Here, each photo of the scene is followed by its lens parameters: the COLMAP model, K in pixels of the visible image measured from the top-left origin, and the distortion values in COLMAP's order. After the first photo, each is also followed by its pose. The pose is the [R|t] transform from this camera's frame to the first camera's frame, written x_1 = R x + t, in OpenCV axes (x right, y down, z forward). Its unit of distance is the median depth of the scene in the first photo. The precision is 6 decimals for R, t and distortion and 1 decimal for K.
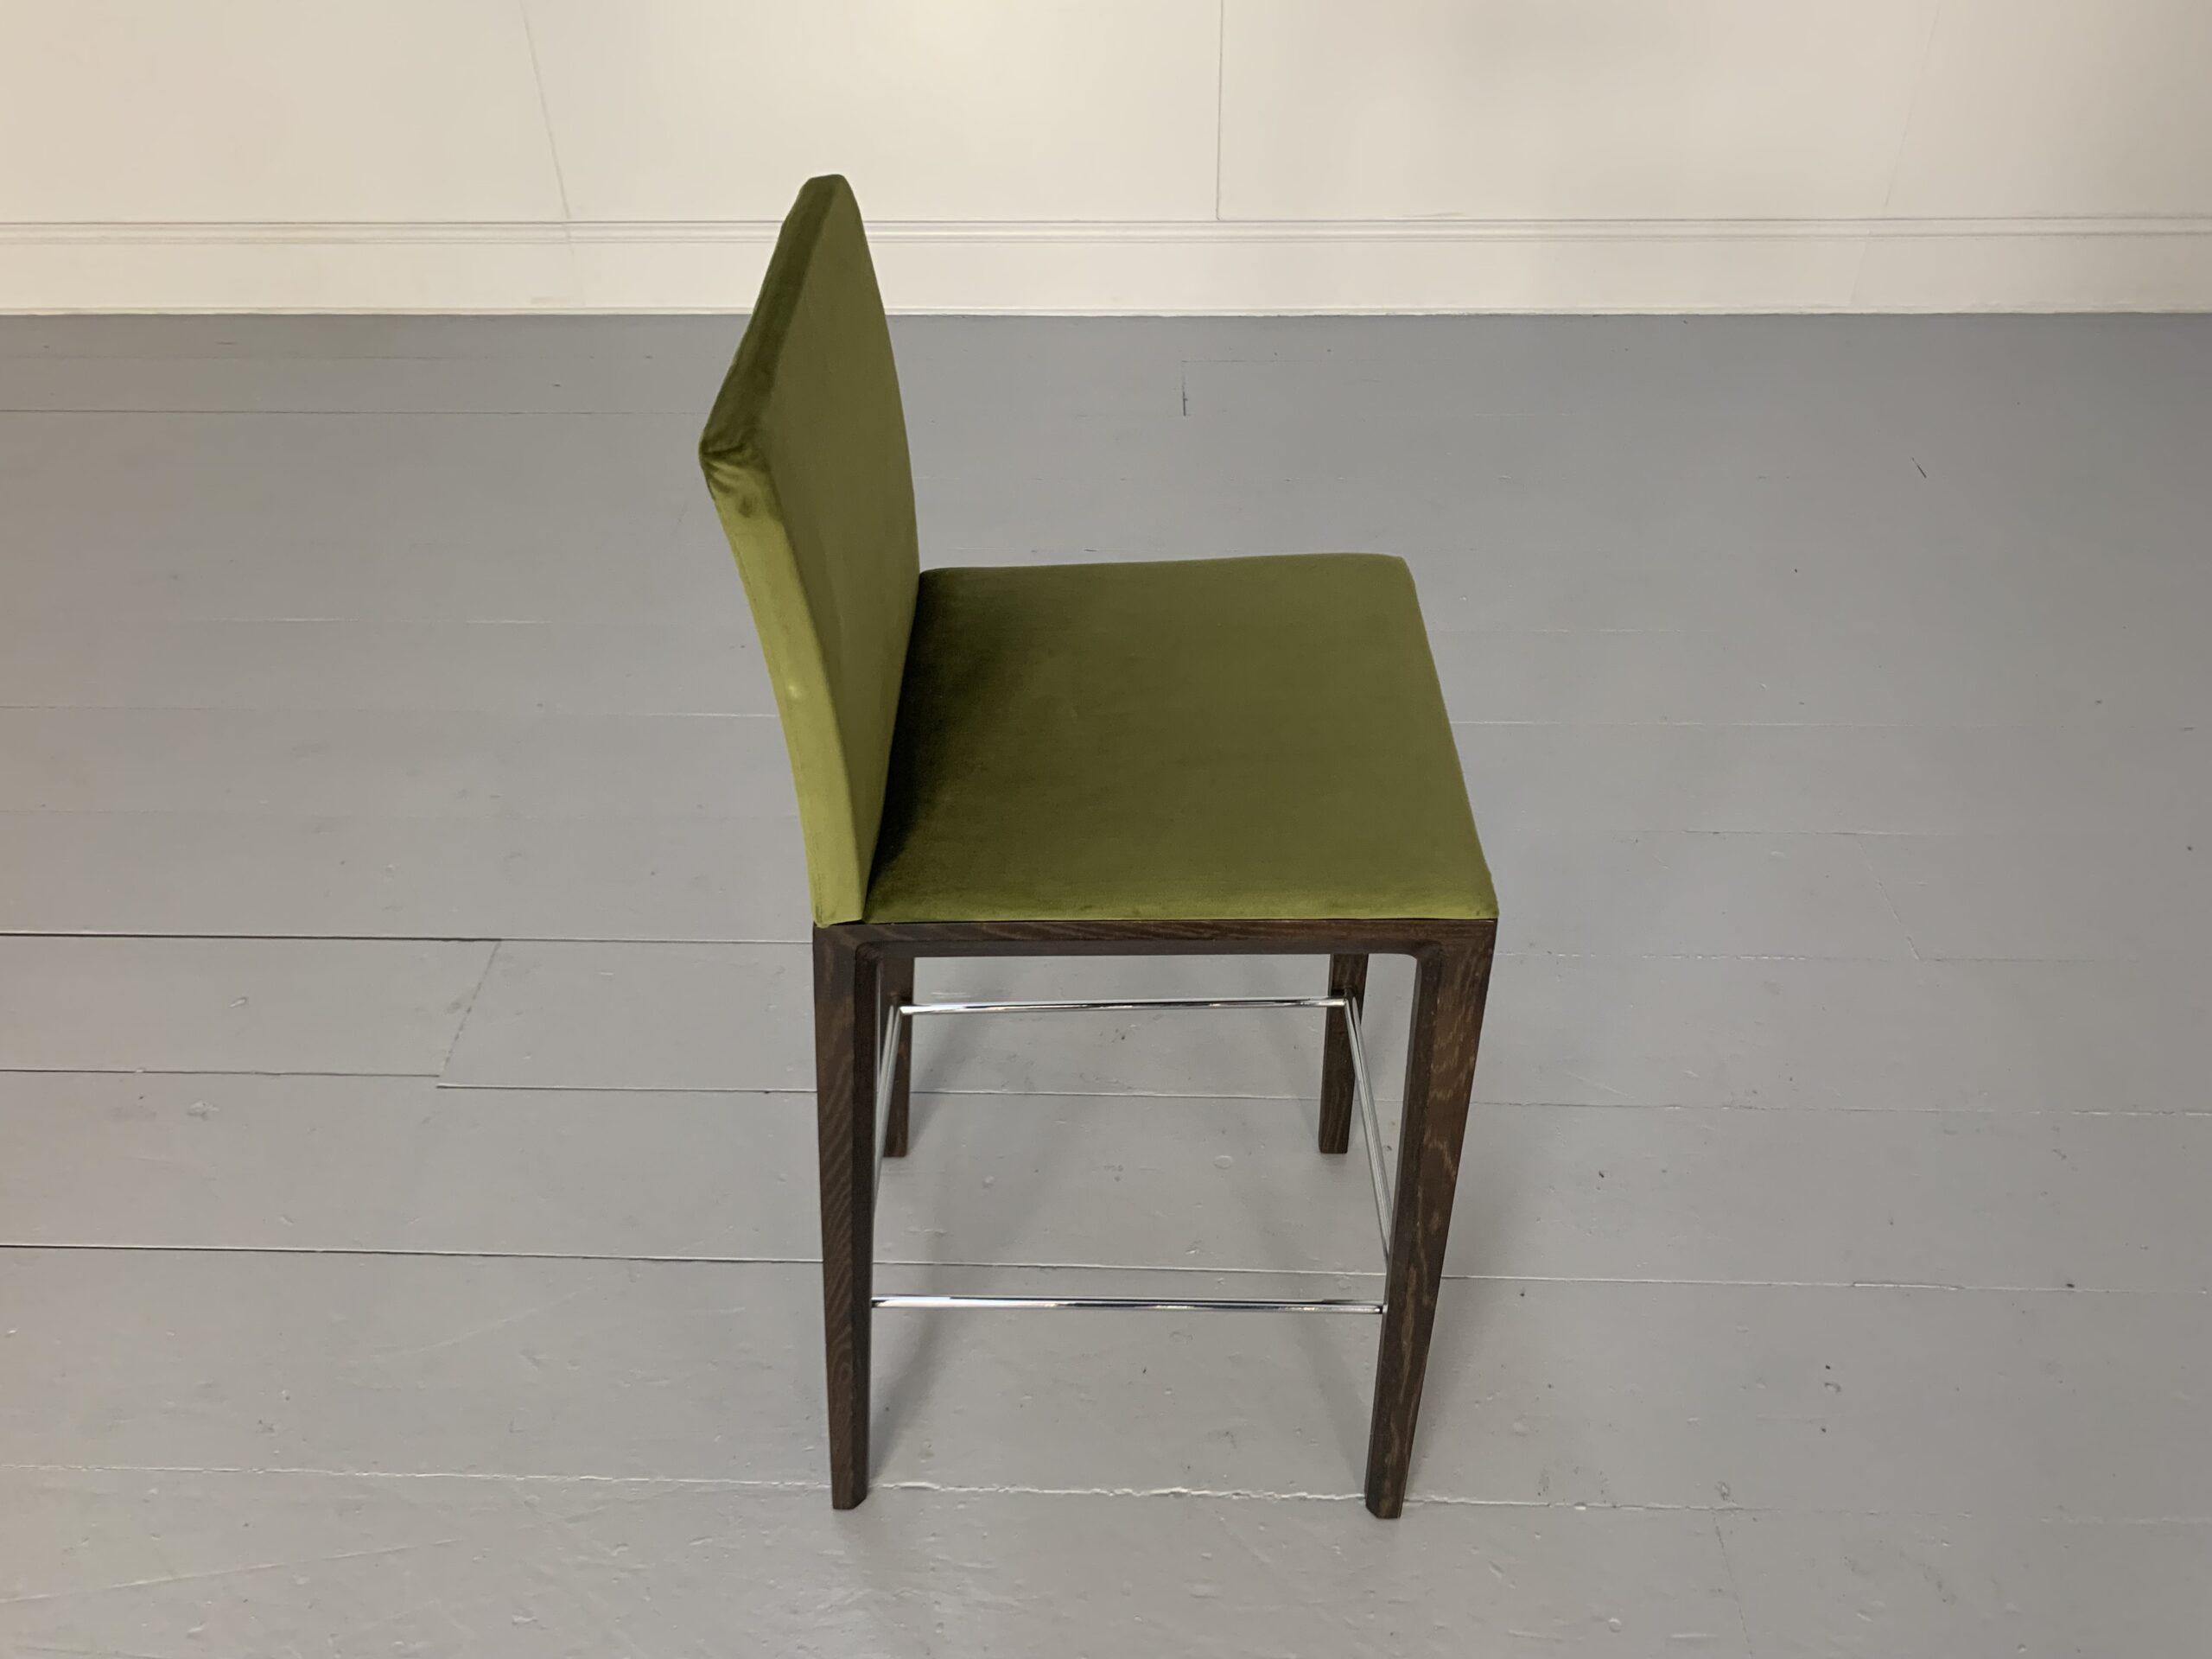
lens RADIAL K [[1681.7, 0, 1090.8], [0, 1681.7, 816.4], [0, 0, 1]] dist [0.007390, 0.000013]
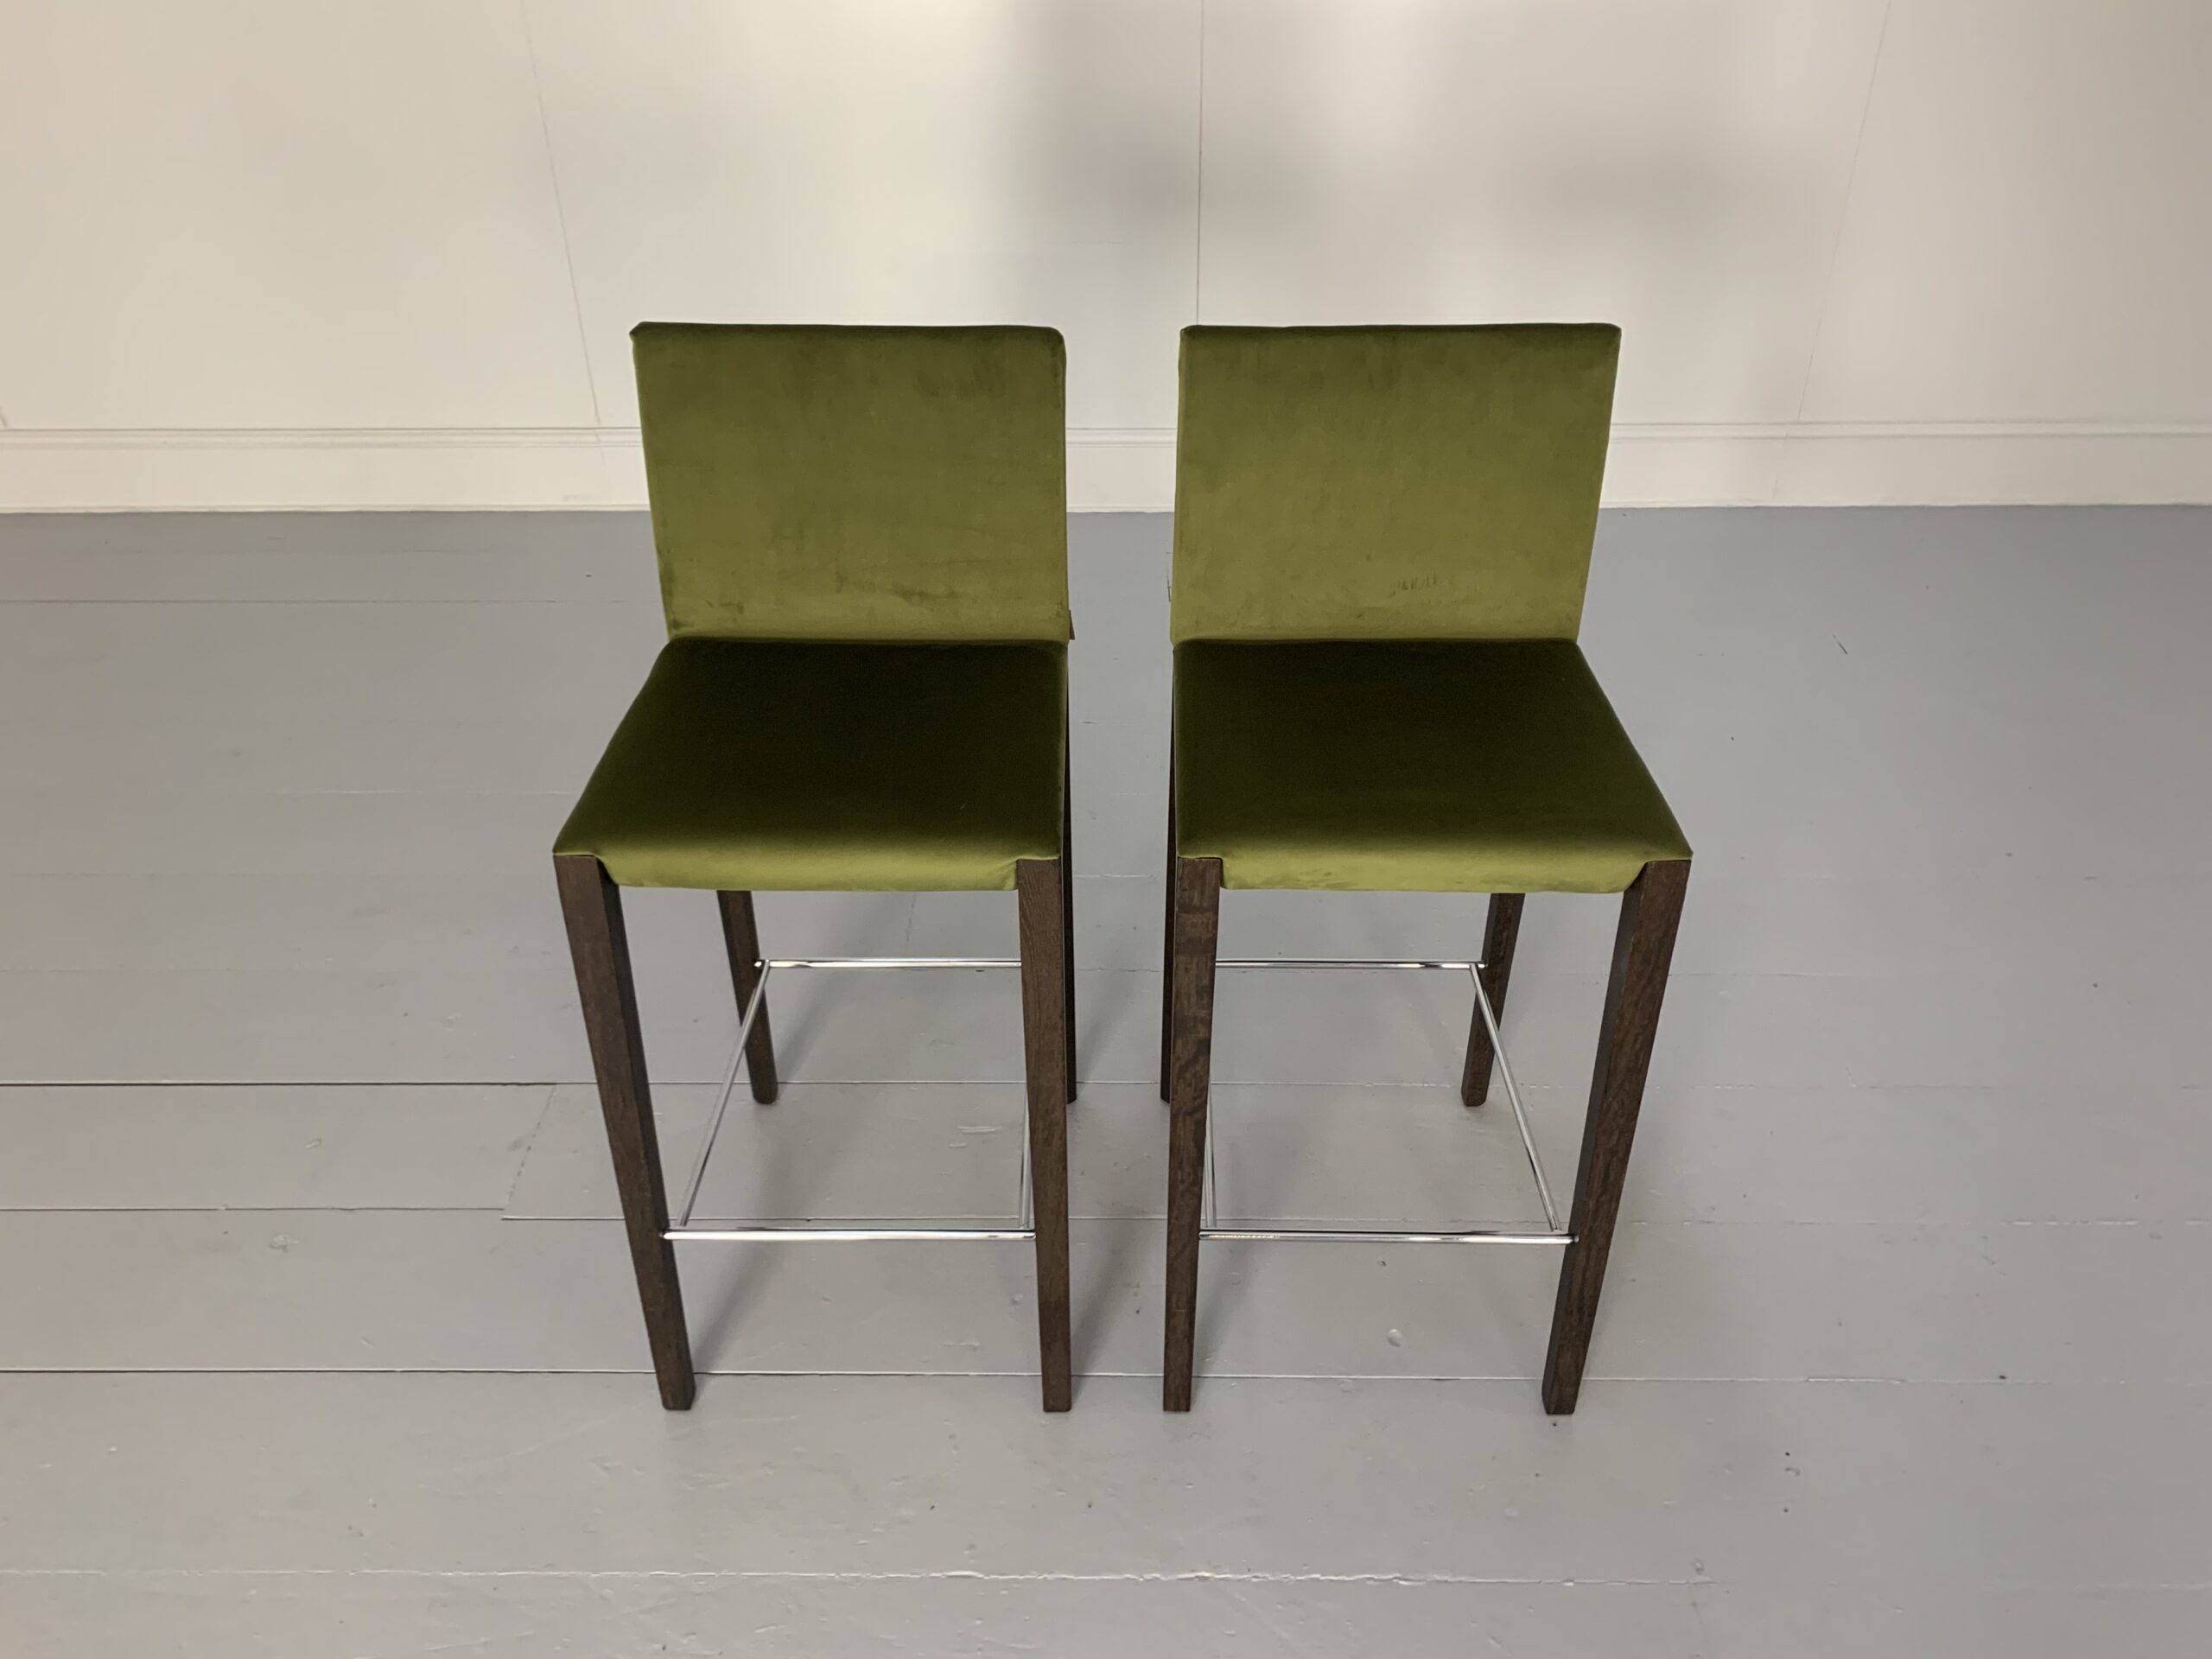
lens RADIAL K [[1687.2, 0, 1094.4], [0, 1687.2, 798.7], [0, 0, 1]] dist [0.004402, 0.006569]
pose [[0.999731, -0.007066, 0.022091, -0.032986], [0.009501, 0.993647, -0.112138, 0.019231], [-0.021158, 0.112318, 0.993447, -0.122141]]
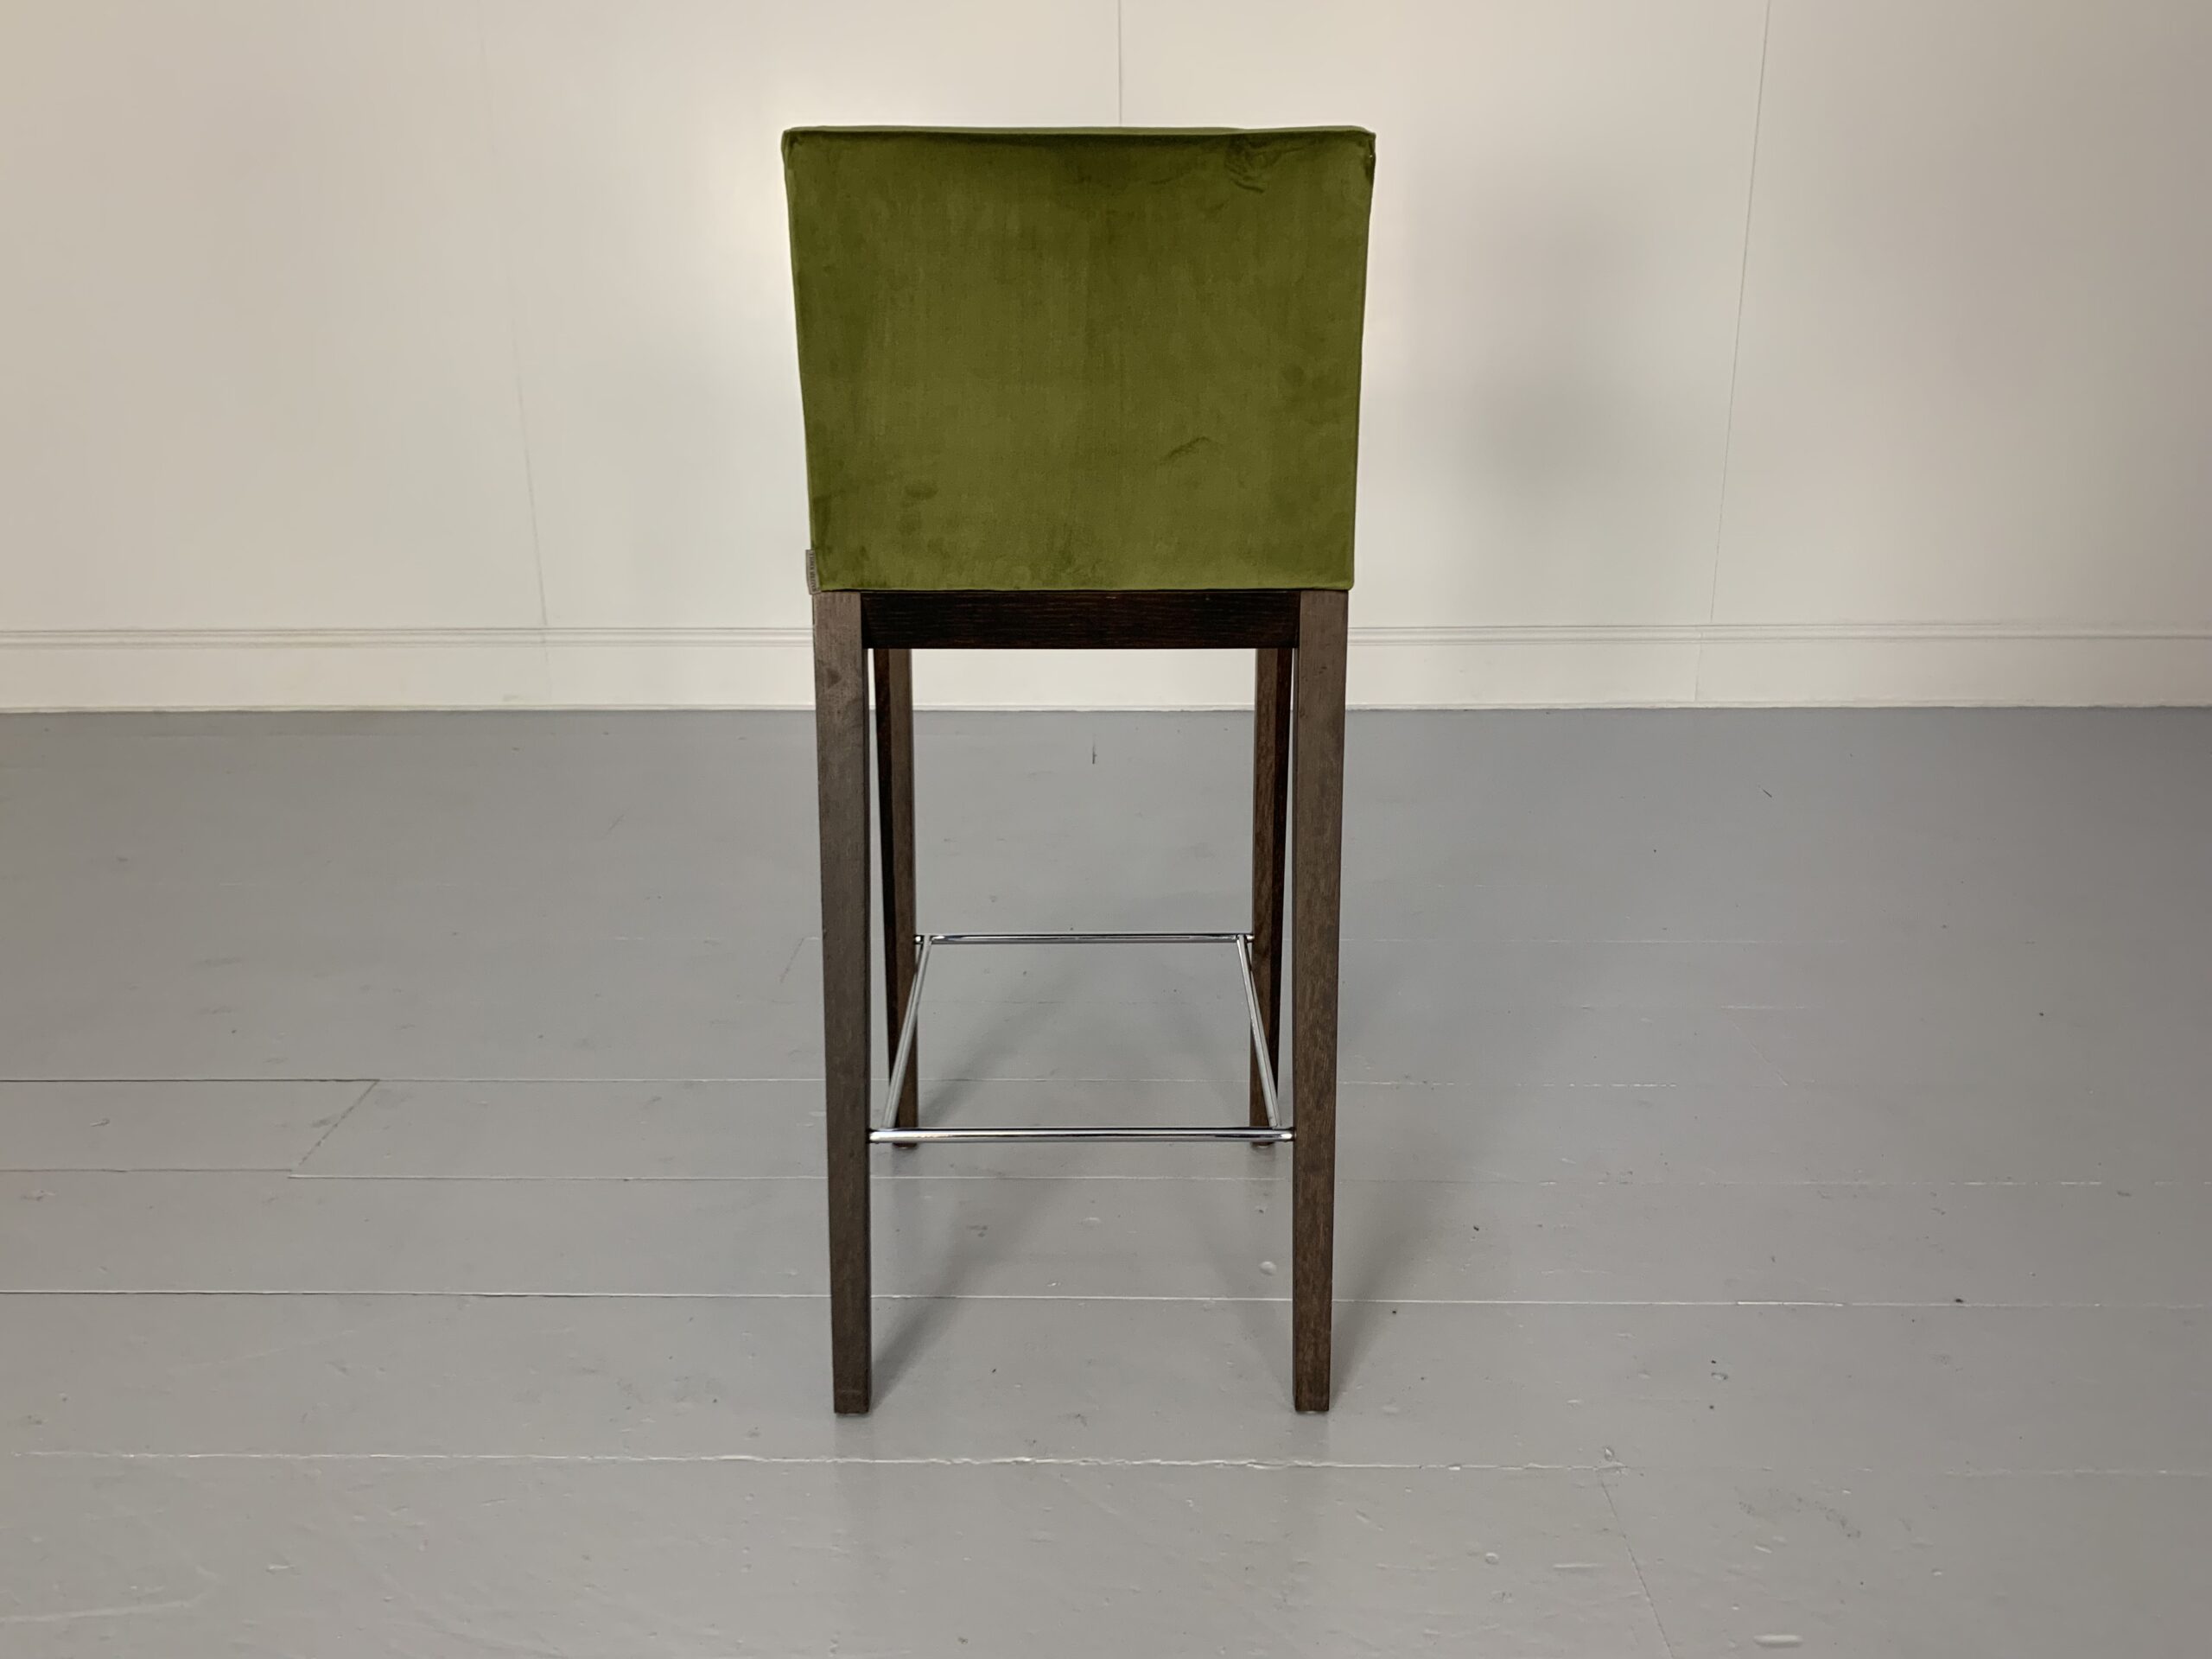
lens RADIAL K [[1681.7, 0, 1091.5], [0, 1681.7, 814.7], [0, 0, 1]] dist [0.007390, 0.000013]
pose [[0.999811, 0.003215, 0.019163, 0.060994], [0.004182, 0.927509, -0.373778, 0.356470], [-0.018976, 0.373787, 0.927320, 0.009834]]
